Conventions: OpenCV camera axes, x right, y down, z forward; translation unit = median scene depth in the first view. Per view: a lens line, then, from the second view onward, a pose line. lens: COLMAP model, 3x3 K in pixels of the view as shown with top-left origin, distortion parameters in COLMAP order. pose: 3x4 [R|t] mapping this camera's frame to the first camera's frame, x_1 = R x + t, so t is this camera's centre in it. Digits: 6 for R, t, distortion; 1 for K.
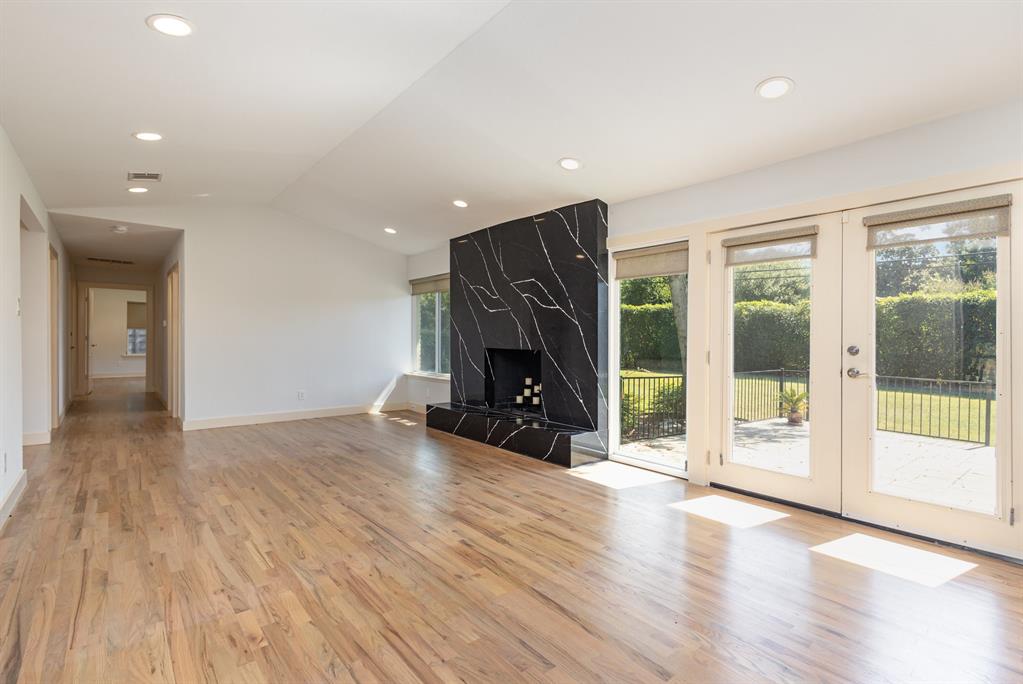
lens RADIAL K [[478.1, 0, 515.9], [0, 478.1, 342.0], [0, 0, 1]] dist [0.006232, -0.001987]
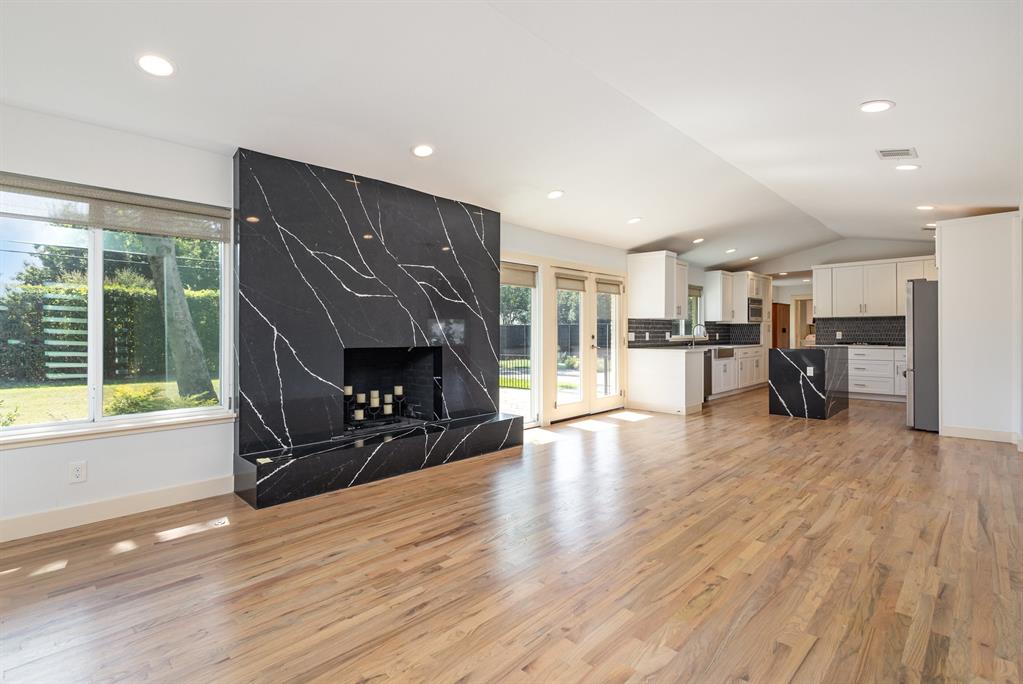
lens RADIAL K [[478.1, 0, 508.7], [0, 478.1, 332.6], [0, 0, 1]] dist [0.006232, -0.001987]
pose [[-0.085278, -0.008243, 0.996323, -1.344034], [0.009672, 0.999912, 0.009101, -0.024643], [-0.996310, 0.010412, -0.085191, 1.459293]]
